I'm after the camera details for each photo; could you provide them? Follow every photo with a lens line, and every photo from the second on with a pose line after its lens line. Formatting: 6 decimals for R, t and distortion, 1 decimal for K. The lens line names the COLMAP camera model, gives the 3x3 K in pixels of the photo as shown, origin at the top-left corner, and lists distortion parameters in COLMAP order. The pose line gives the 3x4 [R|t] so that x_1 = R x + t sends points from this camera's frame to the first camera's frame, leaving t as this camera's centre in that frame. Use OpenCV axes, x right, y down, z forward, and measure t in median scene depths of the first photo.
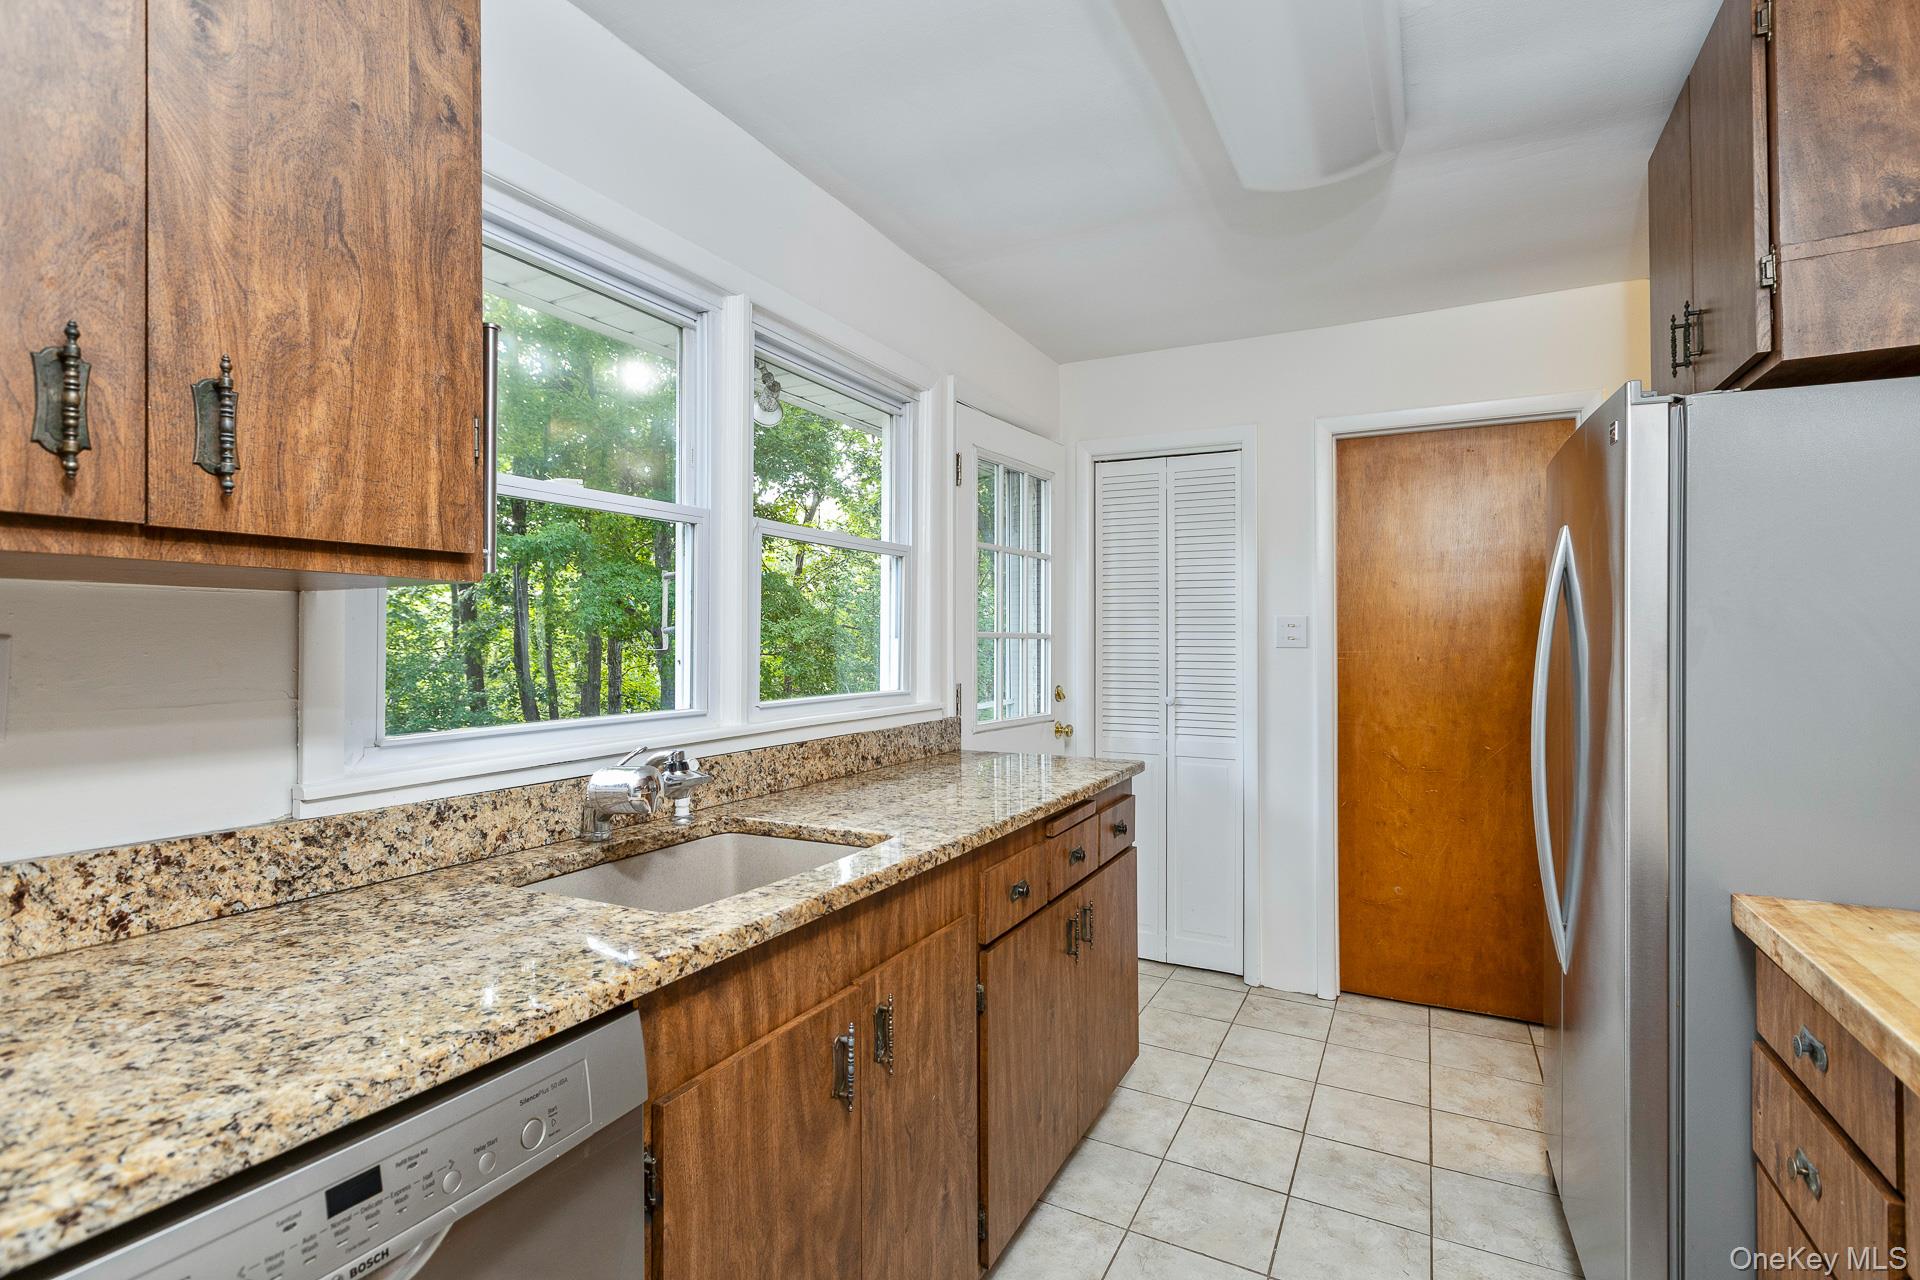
lens RADIAL K [[961.6, 0, 1042.6], [0, 961.6, 611.4], [0, 0, 1]] dist [0.000783, -0.000213]
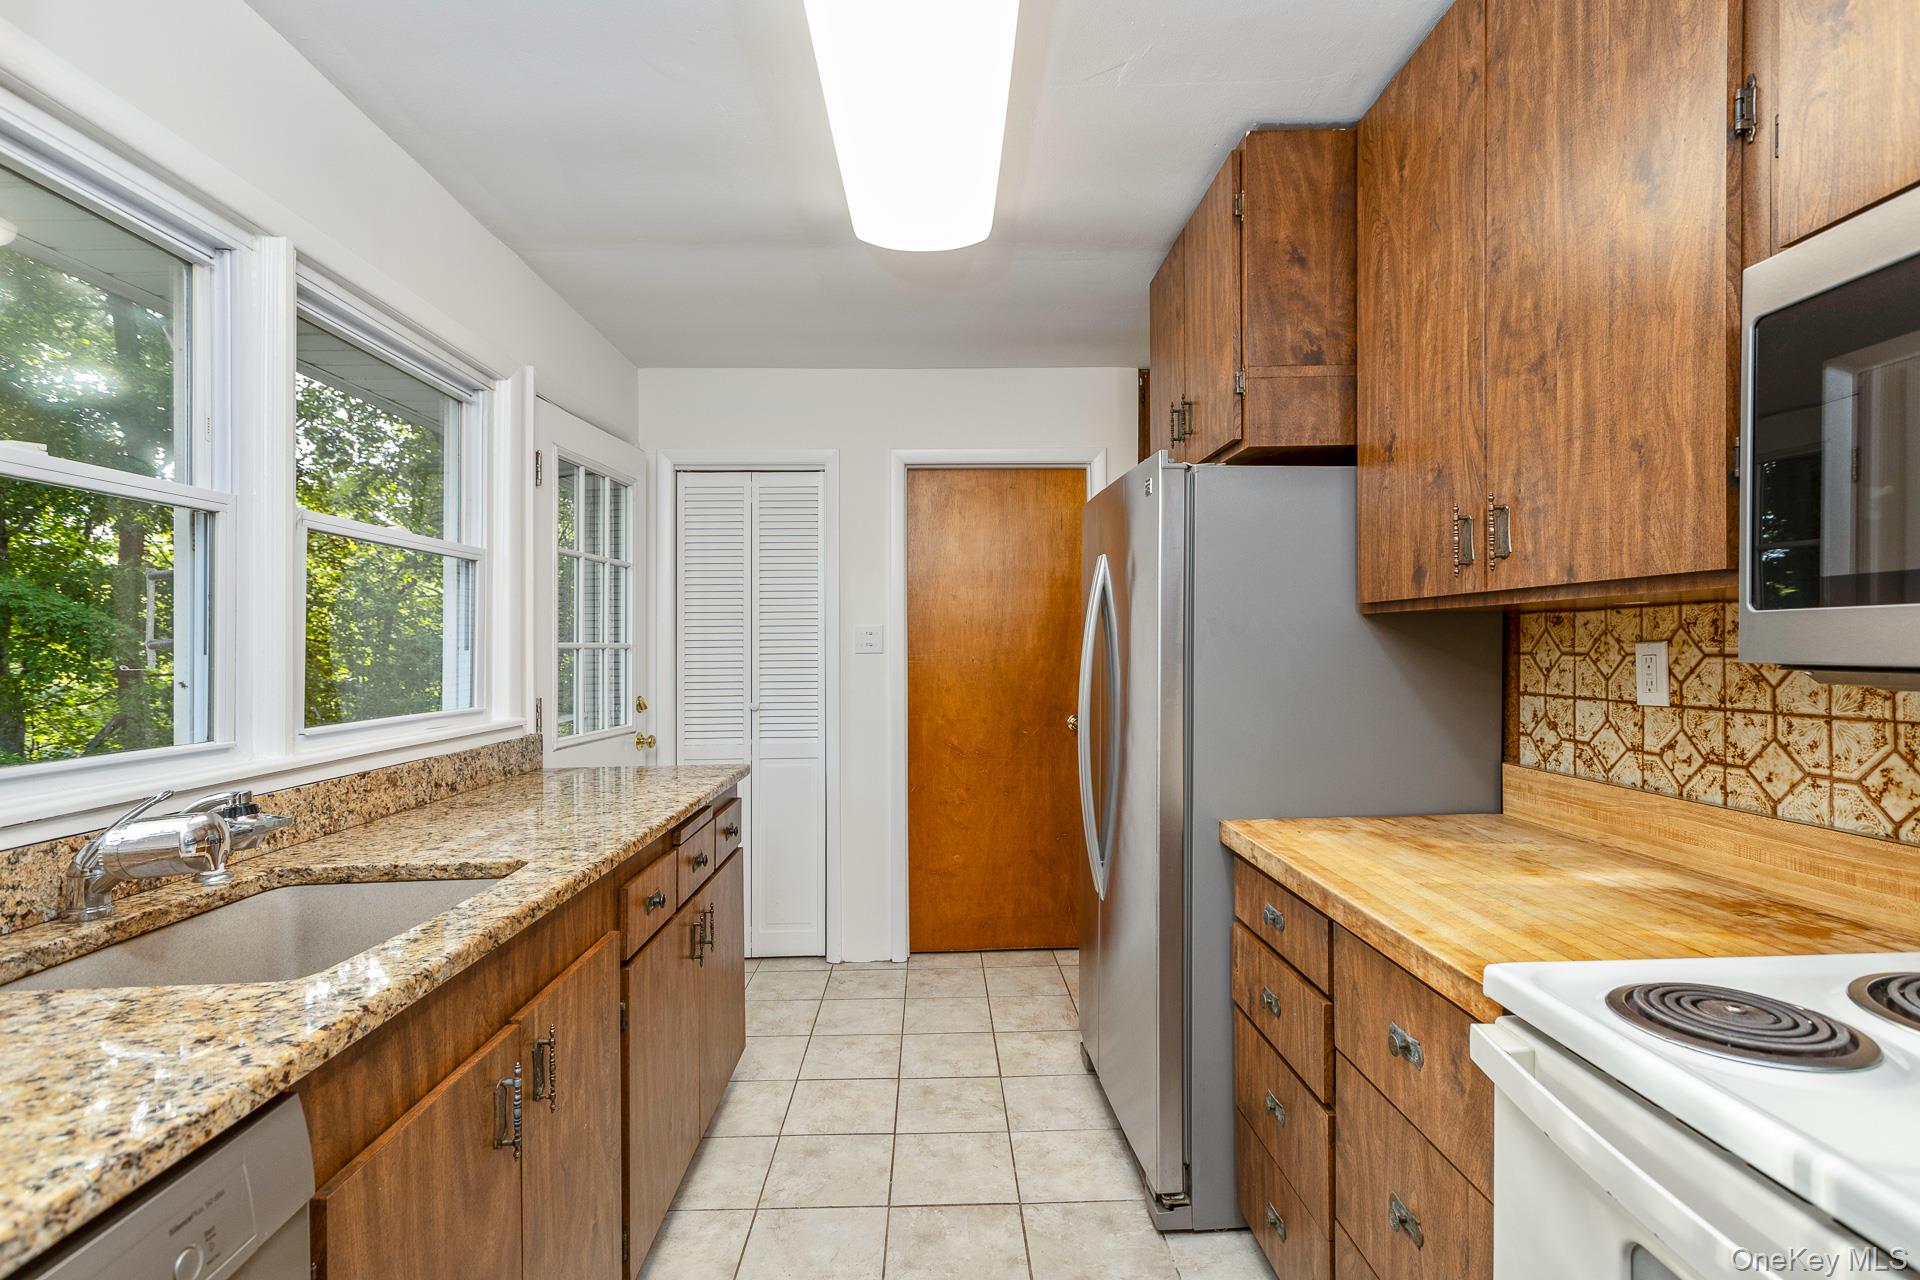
lens RADIAL K [[888.1, 0, 1076.9], [0, 888.1, 629.5], [0, 0, 1]] dist [0.002958, -0.001885]
pose [[0.858052, -0.004533, 0.513543, -0.105901], [-0.000714, 0.999950, 0.010019, -0.000252], [-0.513562, -0.008963, 0.858006, -0.007755]]
